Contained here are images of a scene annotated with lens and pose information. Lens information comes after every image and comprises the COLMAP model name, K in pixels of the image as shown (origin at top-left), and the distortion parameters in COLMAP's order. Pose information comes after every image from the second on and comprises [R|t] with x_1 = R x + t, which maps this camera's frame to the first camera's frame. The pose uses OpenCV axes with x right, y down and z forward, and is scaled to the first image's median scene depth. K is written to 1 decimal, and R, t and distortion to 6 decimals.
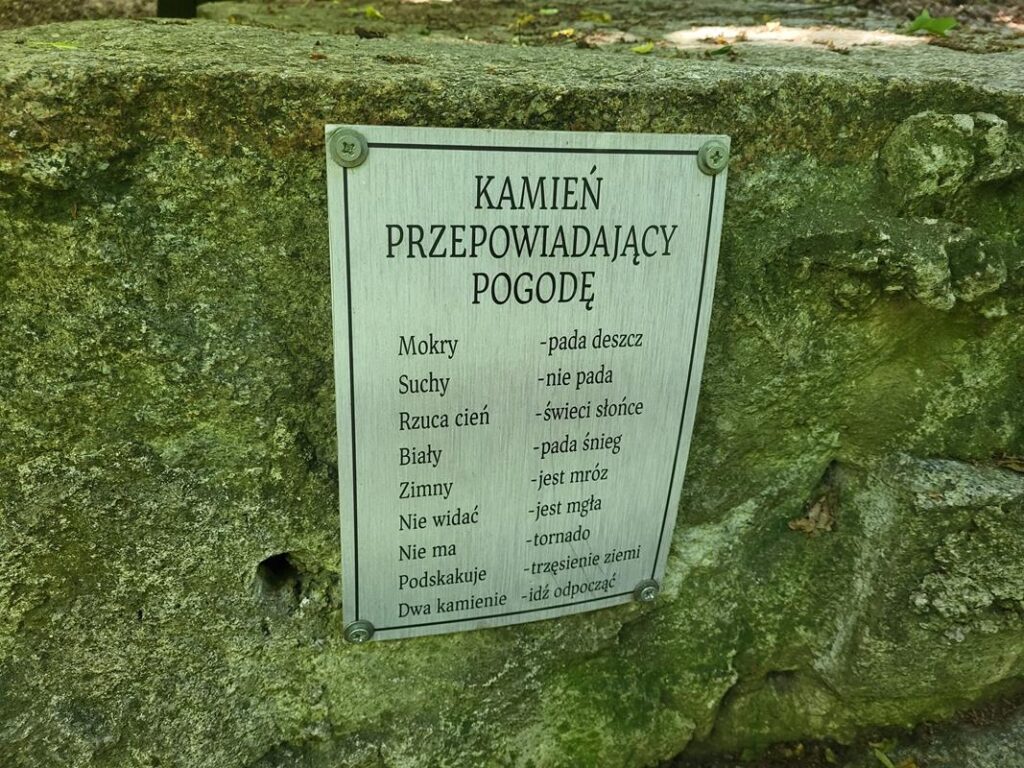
lens RADIAL K [[865.1, 0, 512.0], [0, 865.1, 384.0], [0, 0, 1]] dist [0.001352, -0.005042]
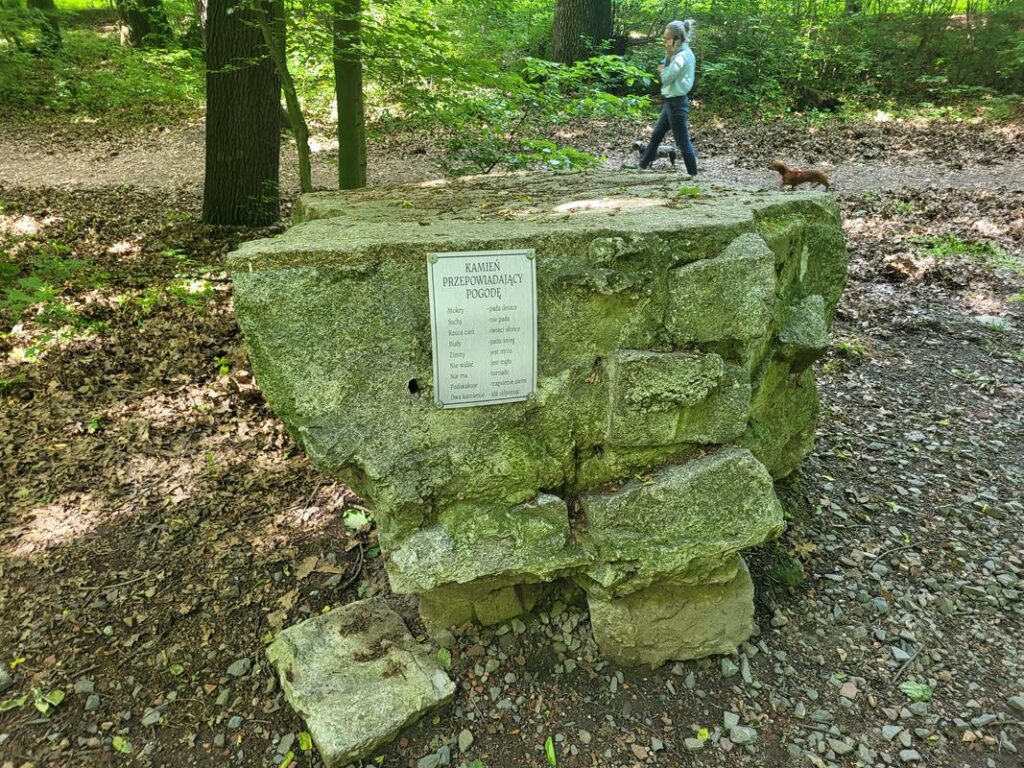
lens RADIAL K [[865.1, 0, 512.0], [0, 865.1, 384.0], [0, 0, 1]] dist [0.001352, -0.005042]
pose [[0.997297, -0.073459, -0.001362, 0.111679], [0.072414, 0.985895, -0.150886, 0.760152], [0.012427, 0.150380, 0.988550, -2.341729]]
